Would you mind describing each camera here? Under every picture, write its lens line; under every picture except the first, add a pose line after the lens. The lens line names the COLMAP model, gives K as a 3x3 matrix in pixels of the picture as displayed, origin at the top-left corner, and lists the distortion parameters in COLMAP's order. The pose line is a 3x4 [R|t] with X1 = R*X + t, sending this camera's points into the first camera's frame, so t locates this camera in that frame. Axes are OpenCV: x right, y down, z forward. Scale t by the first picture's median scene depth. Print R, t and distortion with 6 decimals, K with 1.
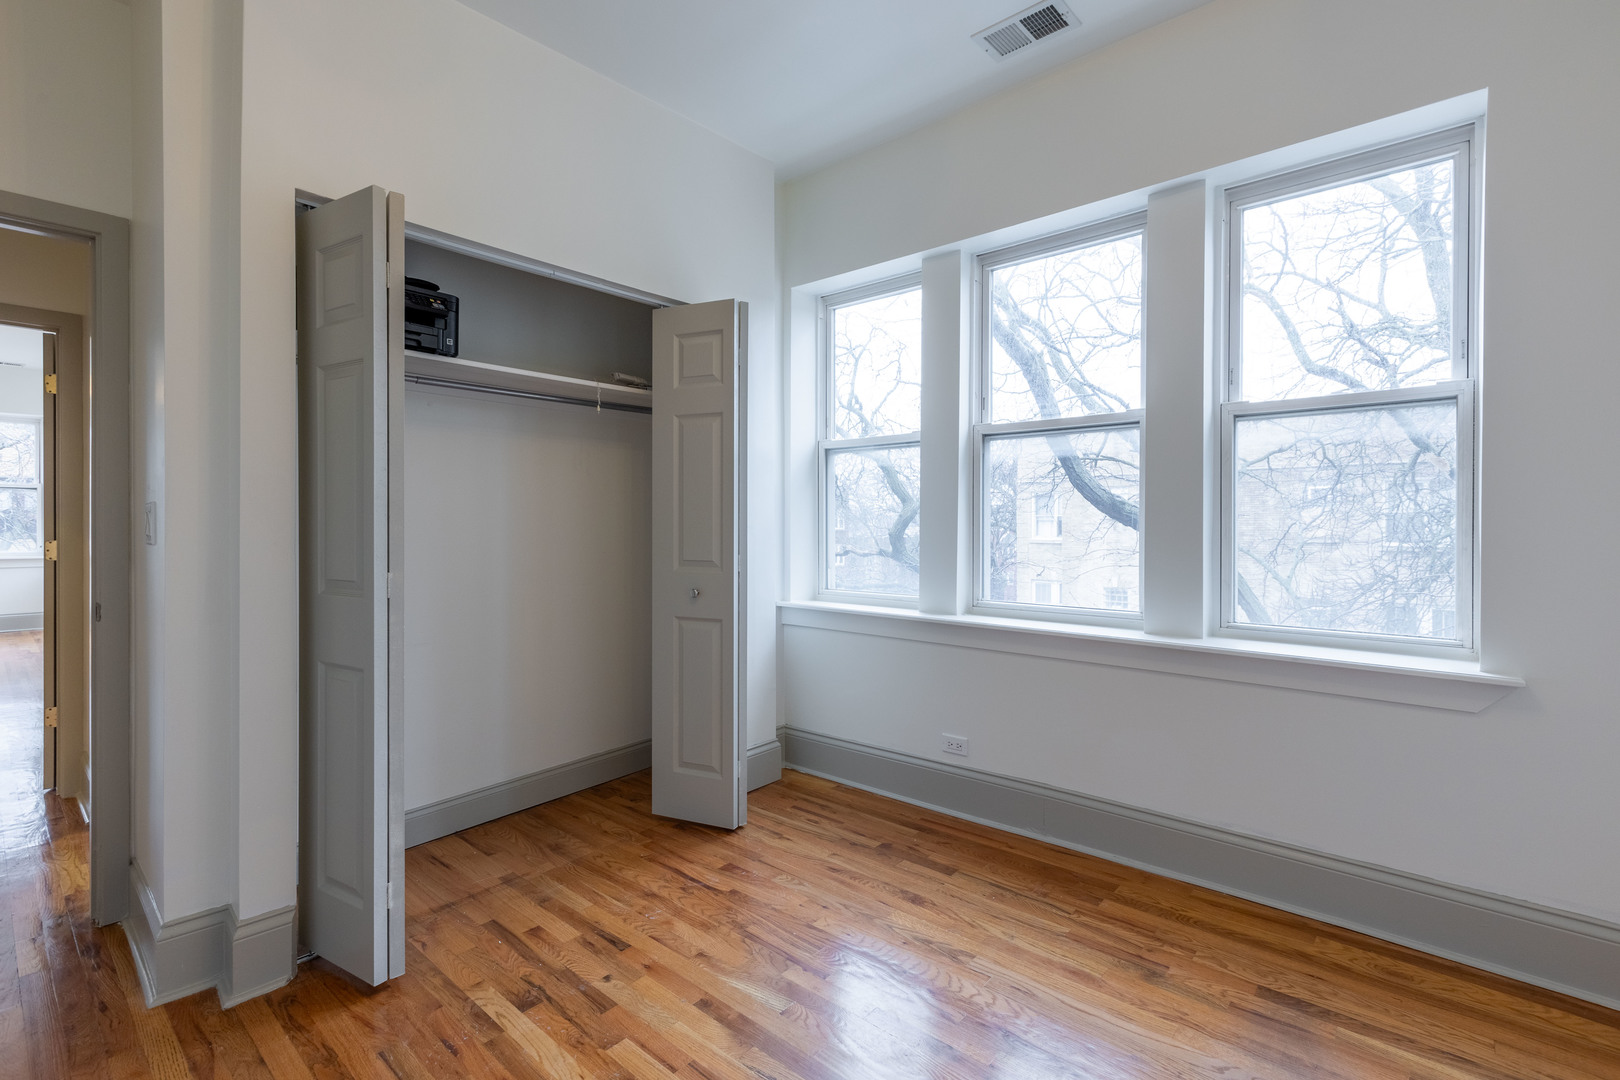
lens RADIAL K [[738.7, 0, 810.0], [0, 738.7, 540.0], [0, 0, 1]] dist [0.002025, 0.000155]
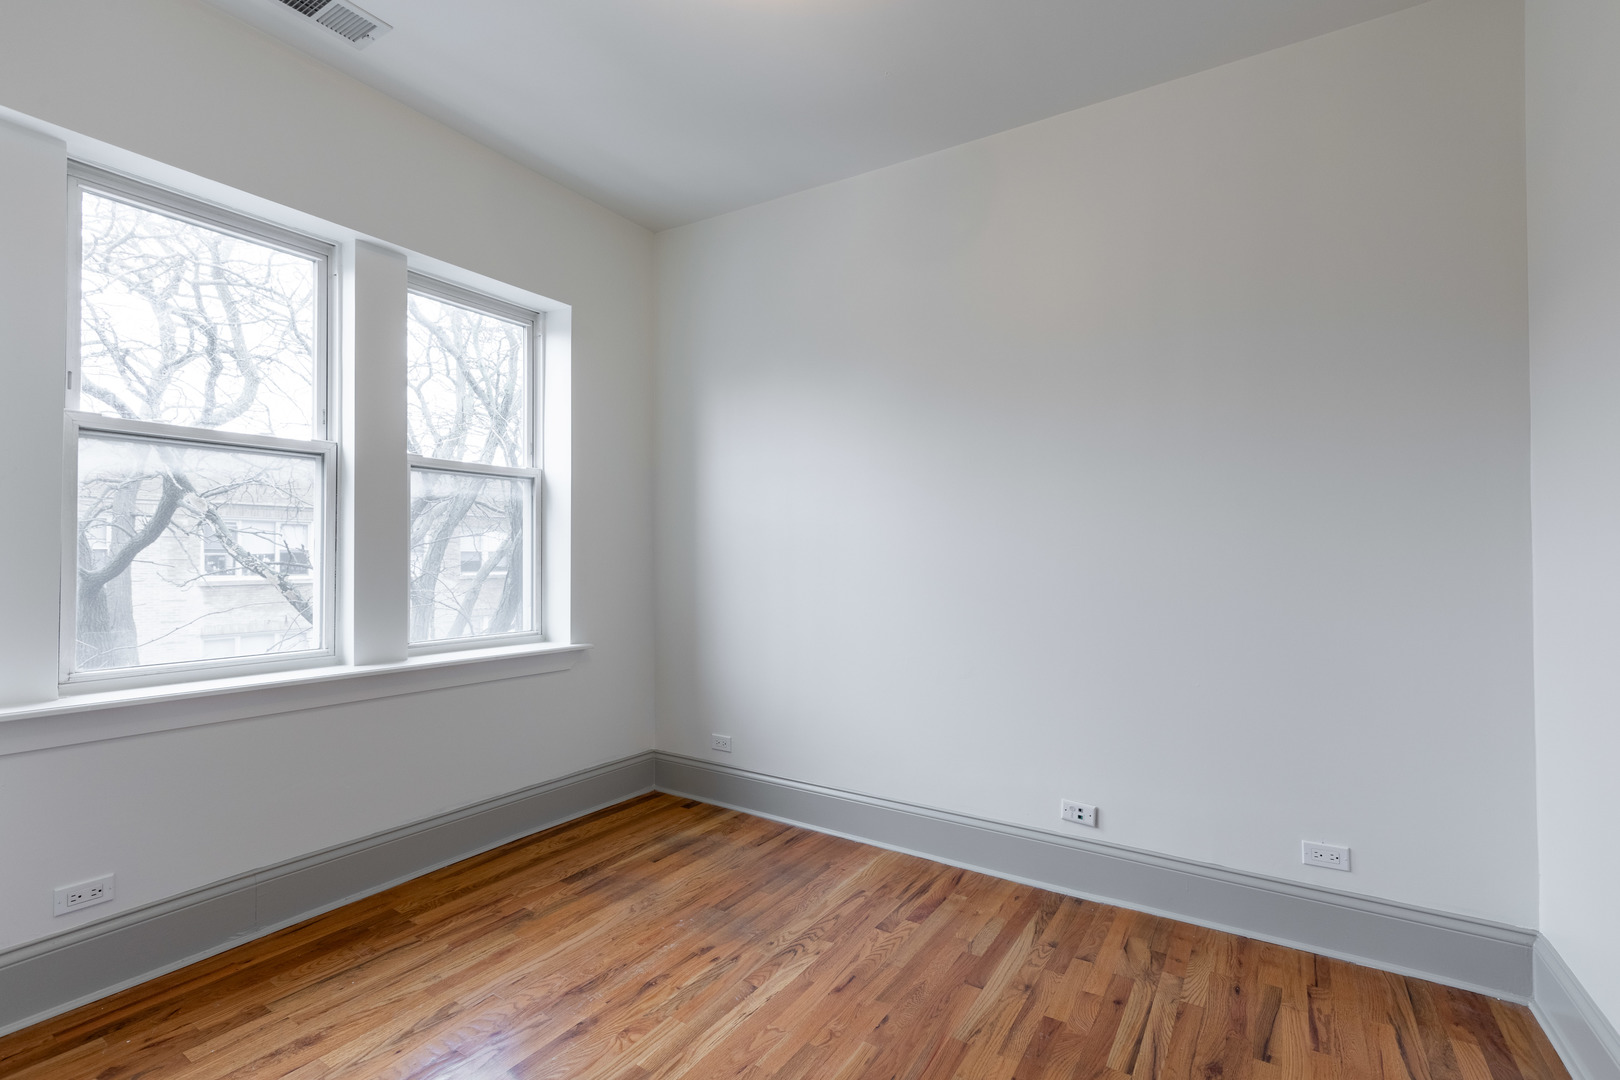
lens RADIAL K [[734.2, 0, 814.3], [0, 734.2, 545.2], [0, 0, 1]] dist [0.000450, -0.000163]
pose [[-0.155623, 0.015977, 0.987687, -0.752502], [0.019811, 0.999719, -0.013050, -0.015456], [-0.987618, 0.017536, -0.155895, 0.619469]]
